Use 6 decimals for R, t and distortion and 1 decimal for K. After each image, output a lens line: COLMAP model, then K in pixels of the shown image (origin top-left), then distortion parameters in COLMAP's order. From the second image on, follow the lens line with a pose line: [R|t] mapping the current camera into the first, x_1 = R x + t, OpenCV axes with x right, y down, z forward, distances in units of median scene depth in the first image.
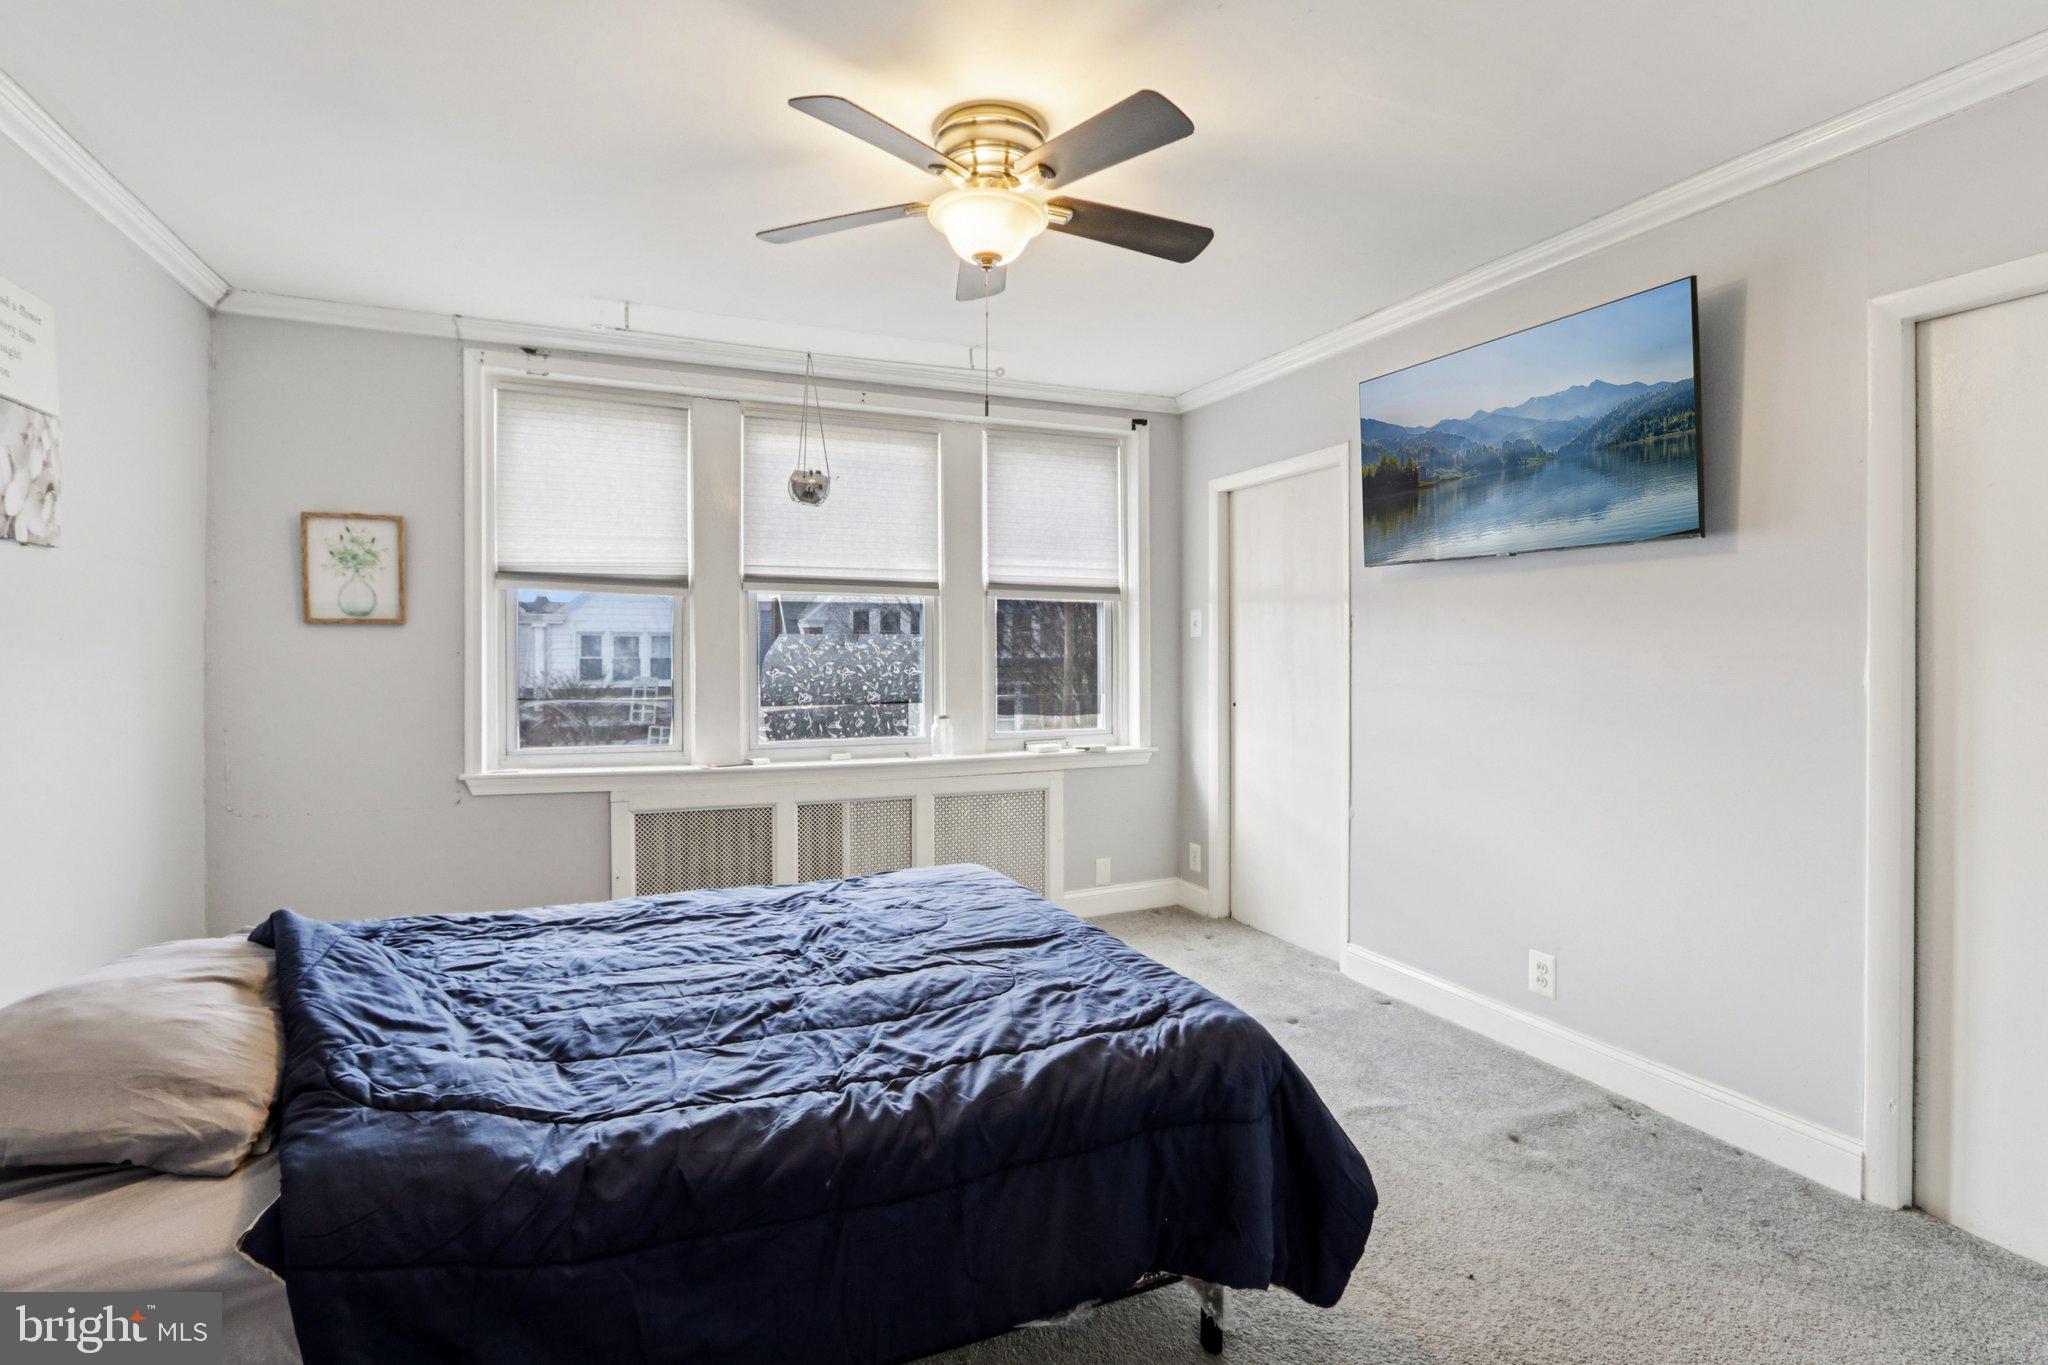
lens RADIAL K [[963.0, 0, 1028.2], [0, 963.0, 662.2], [0, 0, 1]] dist [-0.024417, 0.004423]
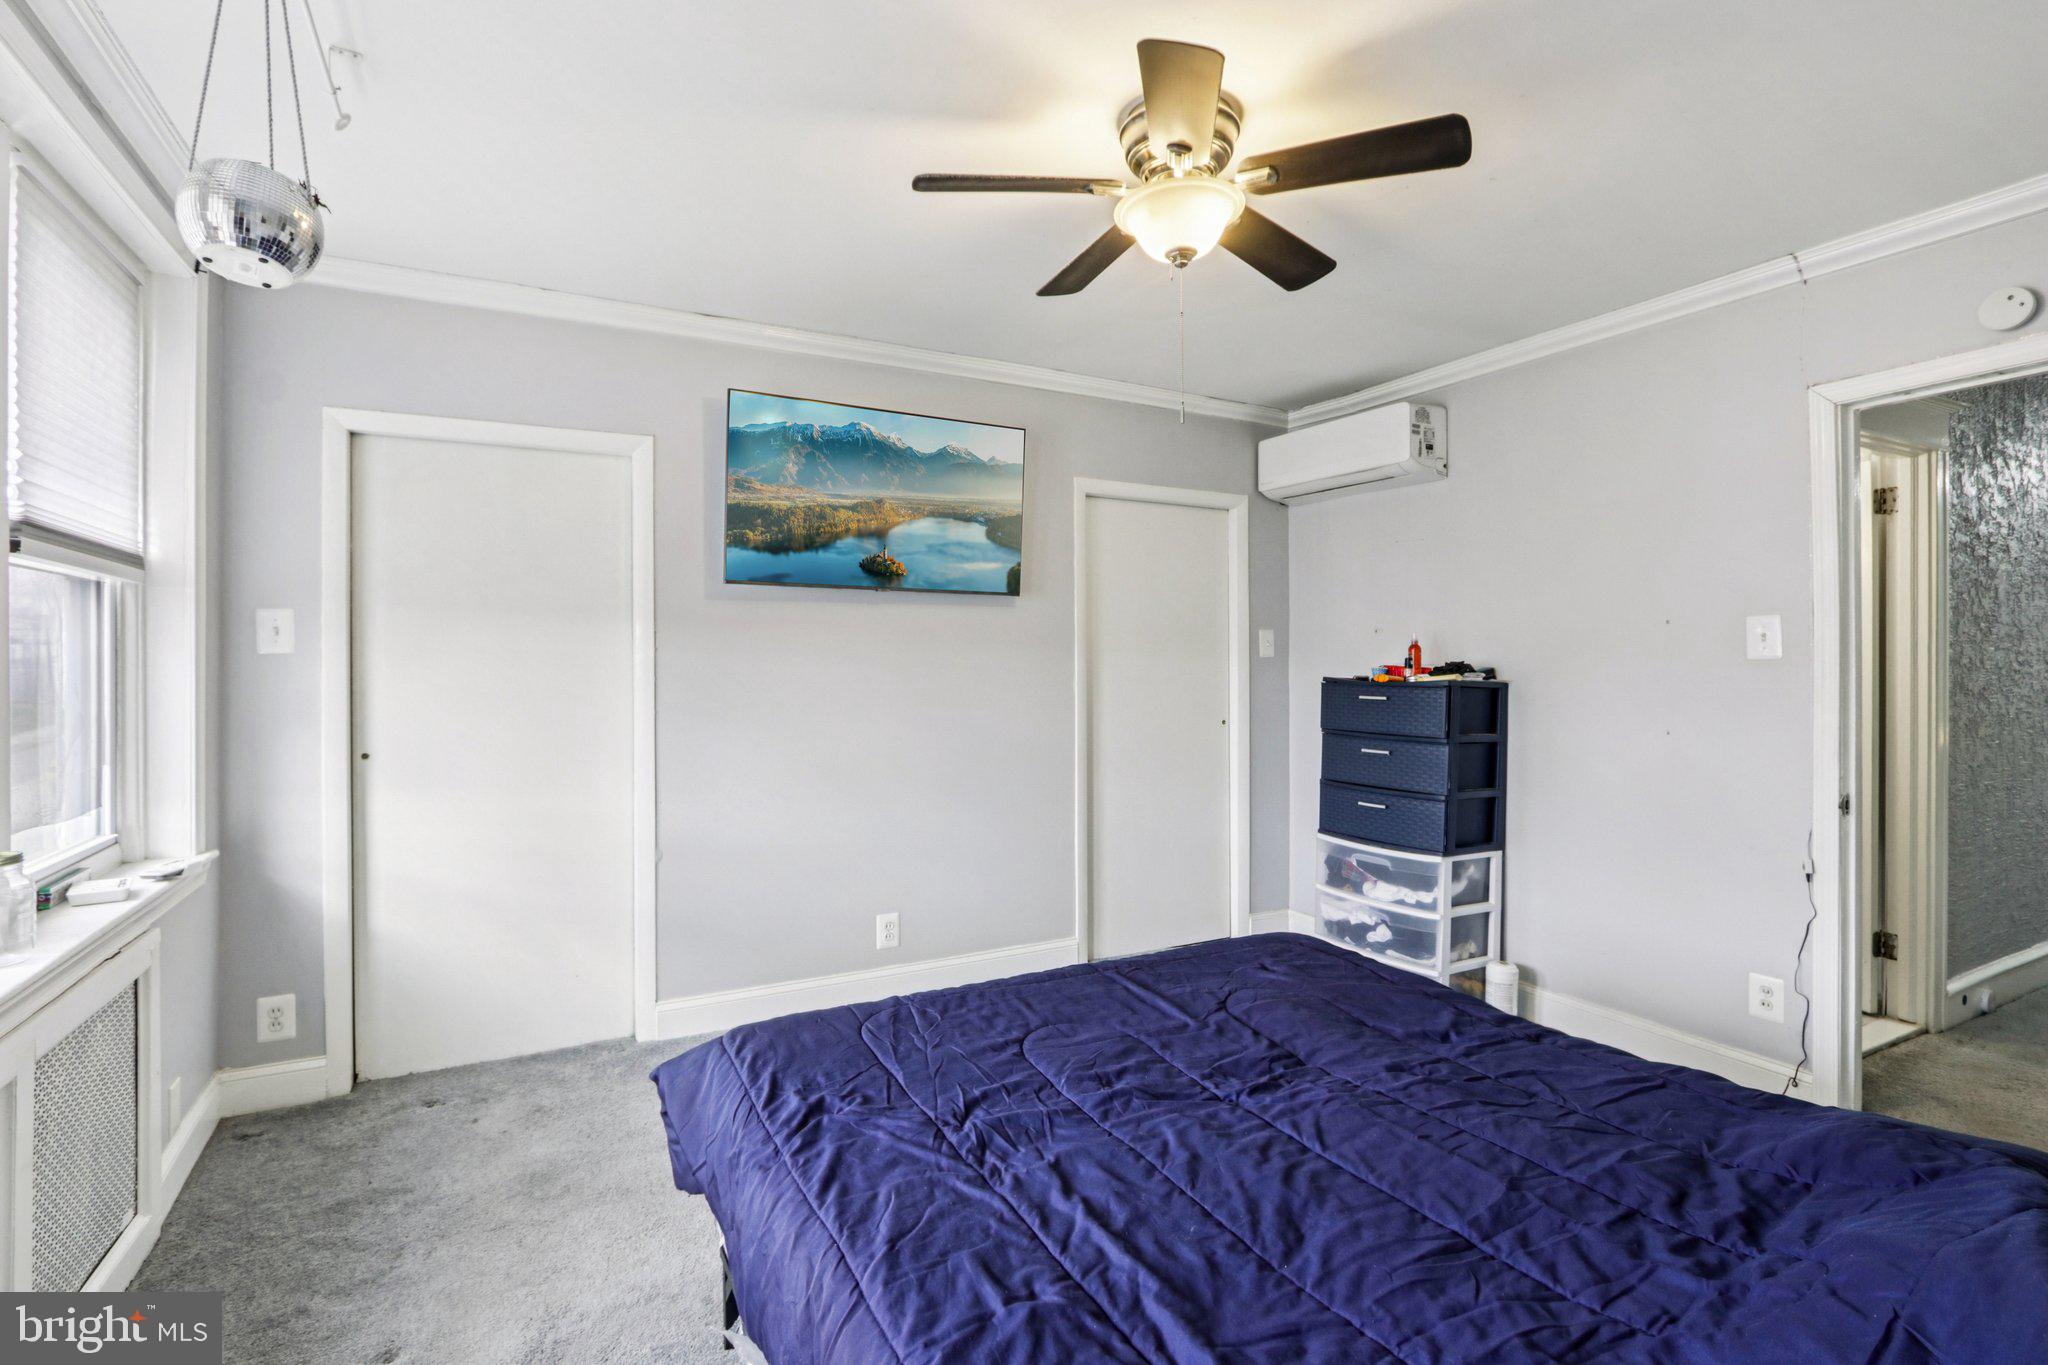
lens RADIAL K [[963.0, 0, 1029.1], [0, 963.0, 672.0], [0, 0, 1]] dist [-0.024417, 0.004423]
pose [[-0.079387, -0.013619, 0.996751, -0.520060], [0.012286, 0.999817, 0.014640, -0.019120], [-0.996768, 0.013408, -0.079205, 0.660386]]
